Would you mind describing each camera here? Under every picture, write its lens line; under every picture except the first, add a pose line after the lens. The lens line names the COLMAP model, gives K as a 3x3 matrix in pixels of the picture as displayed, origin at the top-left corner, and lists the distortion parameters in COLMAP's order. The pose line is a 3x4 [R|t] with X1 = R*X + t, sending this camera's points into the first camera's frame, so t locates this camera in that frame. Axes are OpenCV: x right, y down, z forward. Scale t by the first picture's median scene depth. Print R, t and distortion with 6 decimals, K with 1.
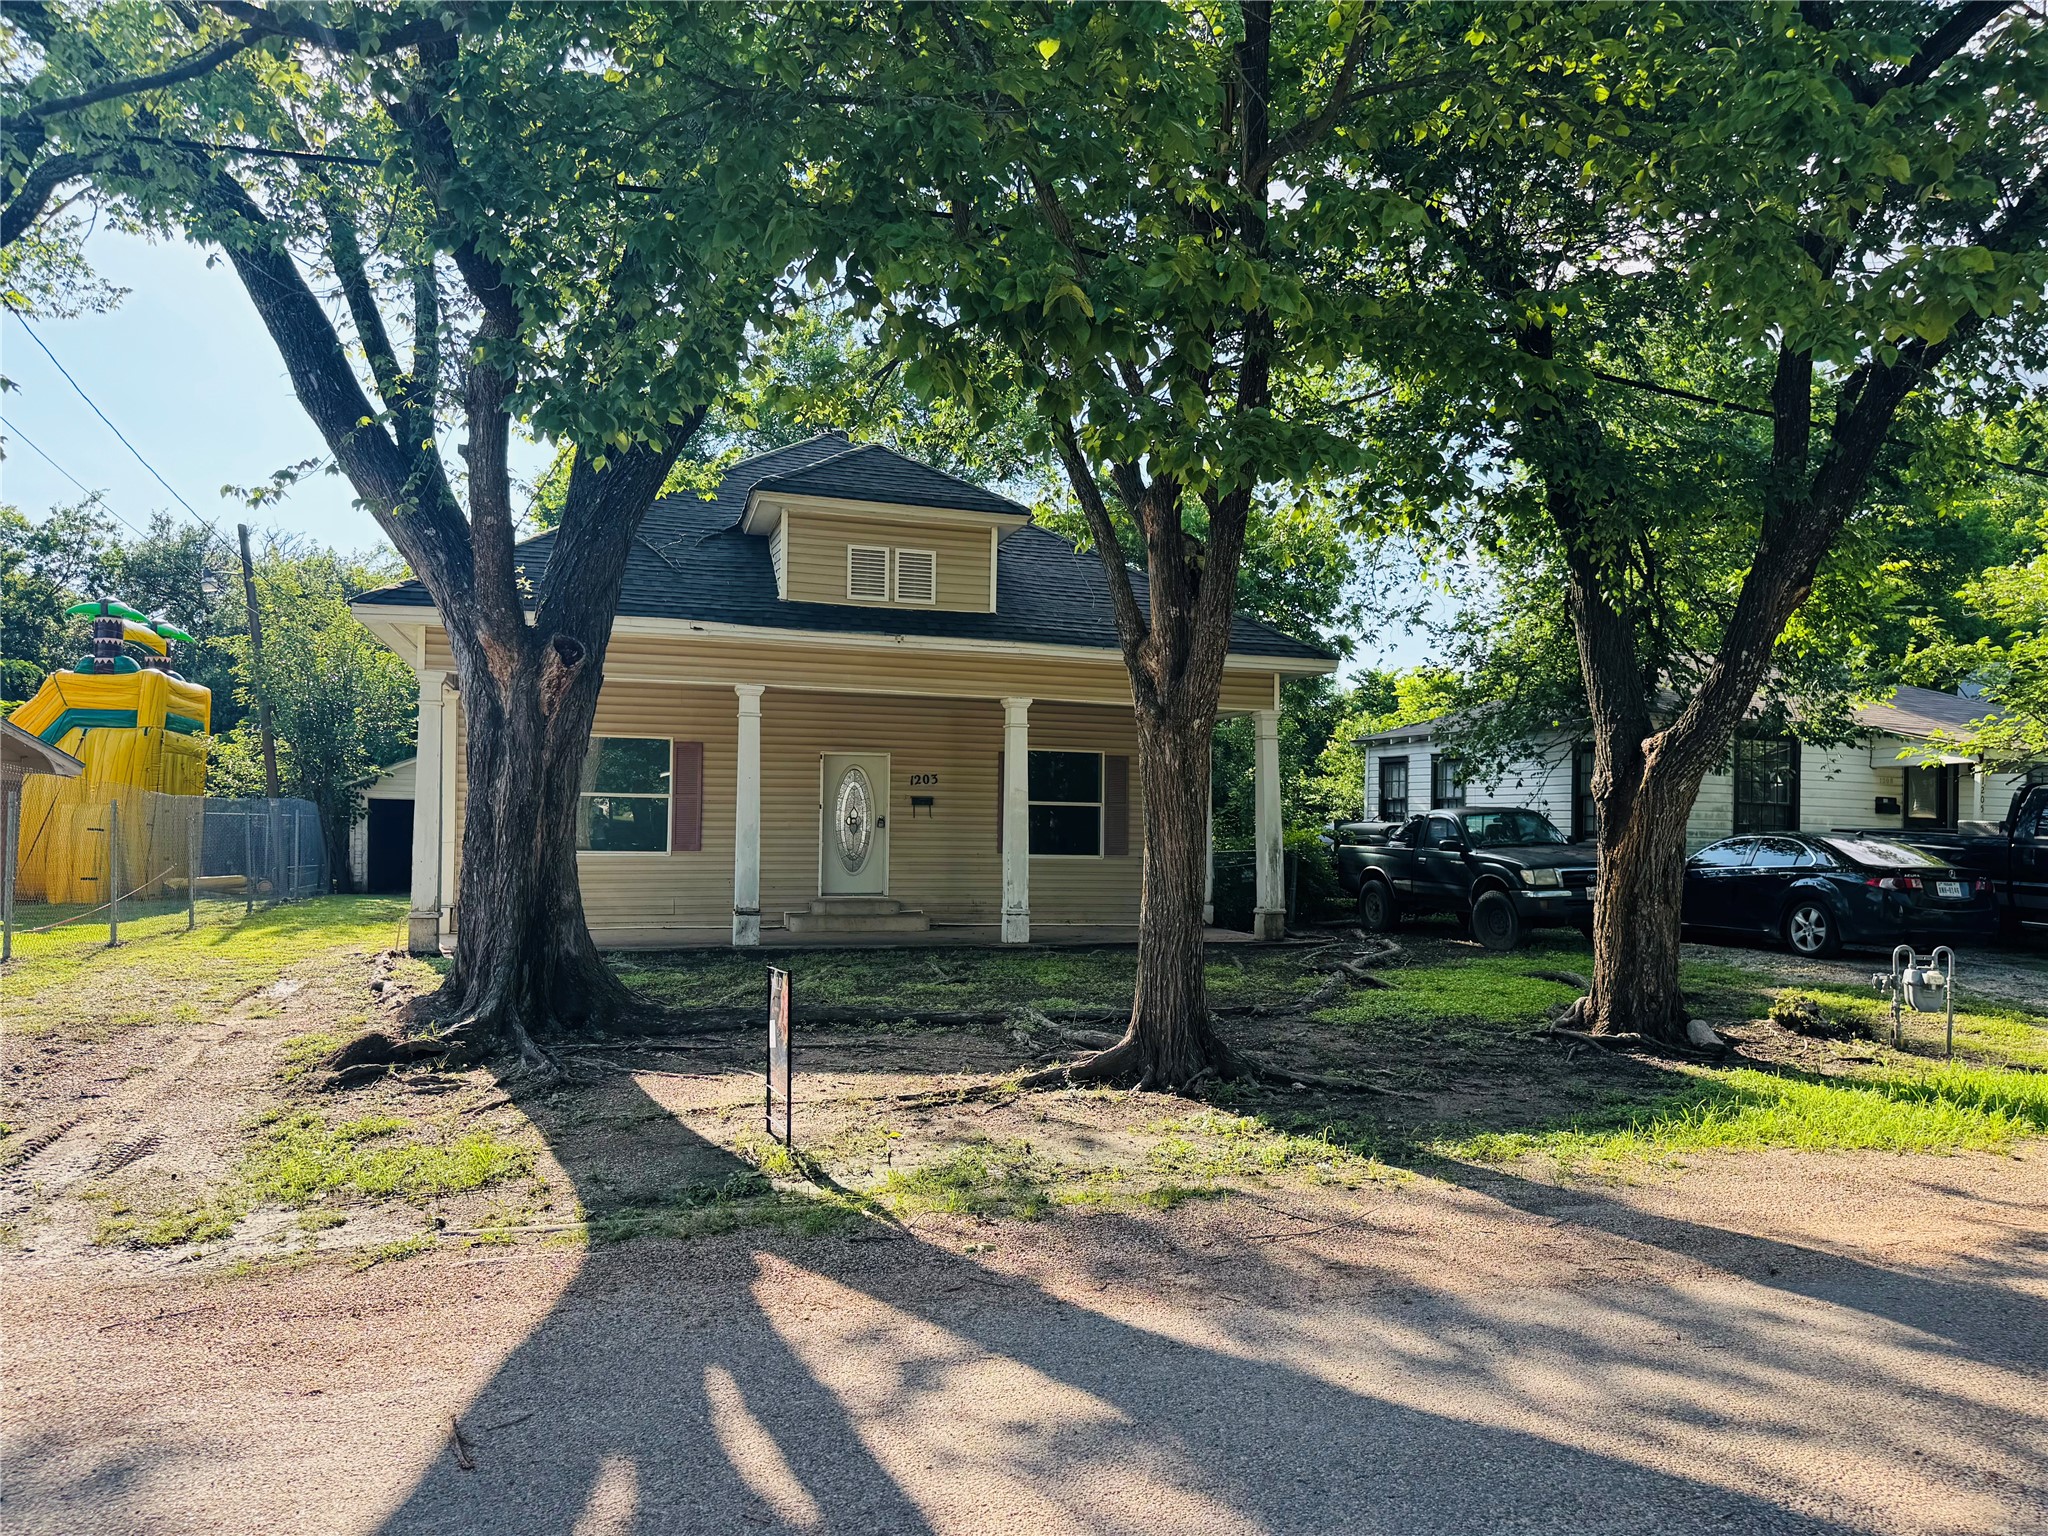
lens RADIAL K [[1420.7, 0, 1030.7], [0, 1420.7, 775.0], [0, 0, 1]] dist [0.009754, -0.000171]
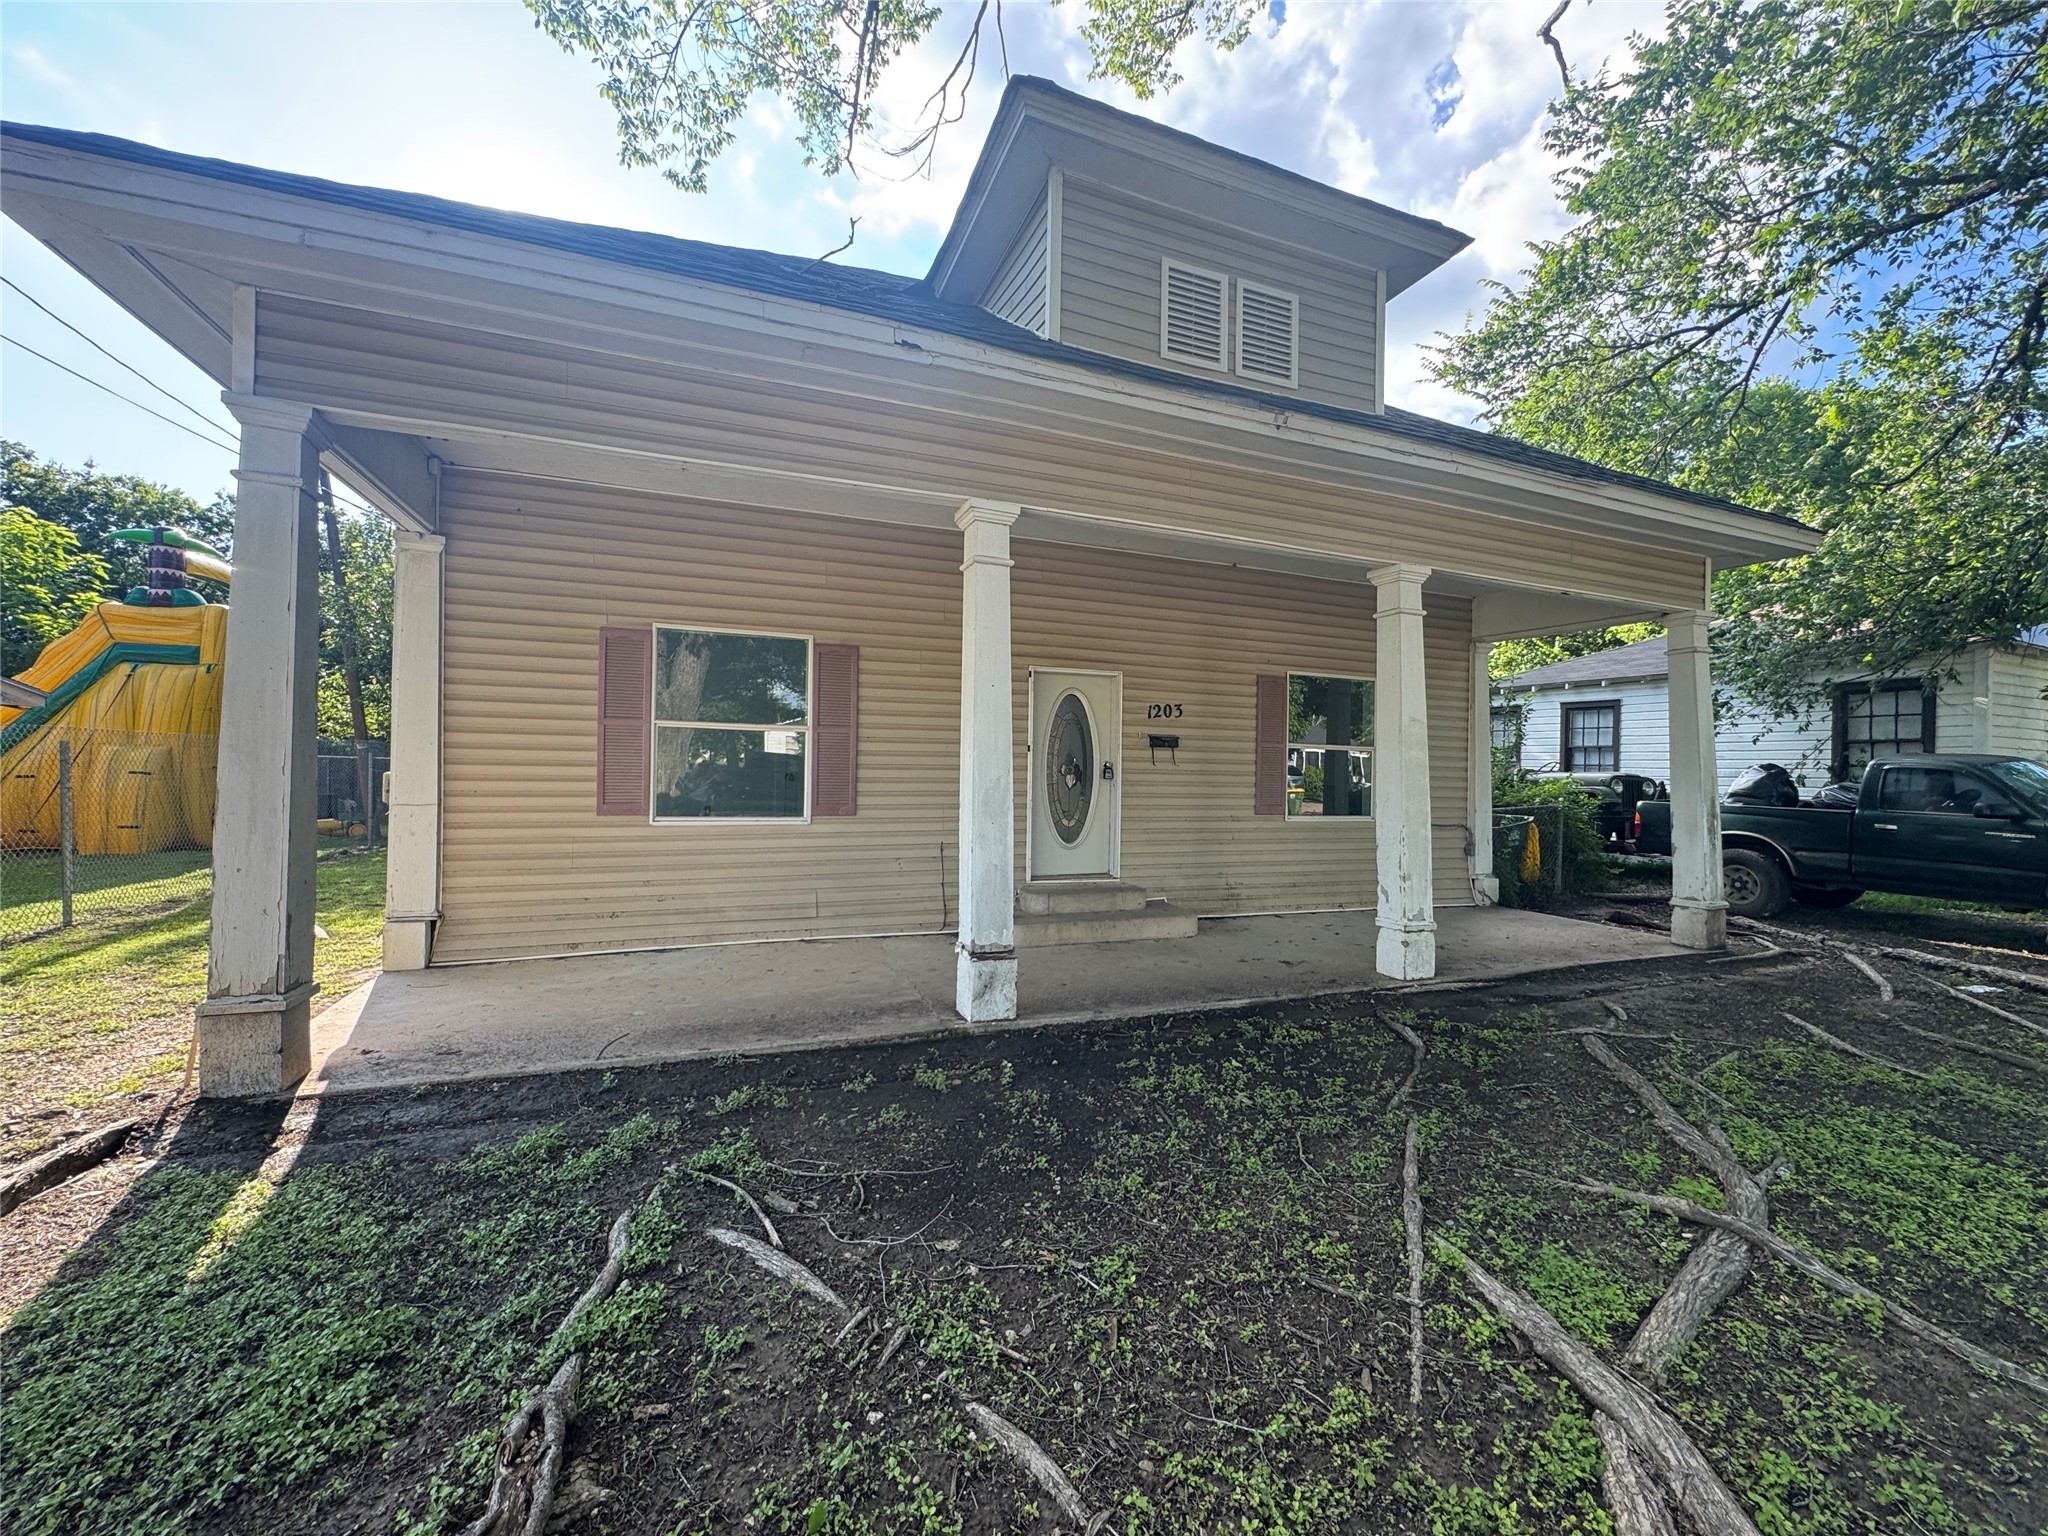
lens RADIAL K [[822.8, 0, 1016.5], [0, 822.8, 759.1], [0, 0, 1]] dist [0.001373, 0.000181]
pose [[0.997571, 0.005624, 0.069424, -0.185988], [-0.007271, 0.999698, 0.023492, 0.018745], [-0.069271, -0.023939, 0.997311, 0.627028]]
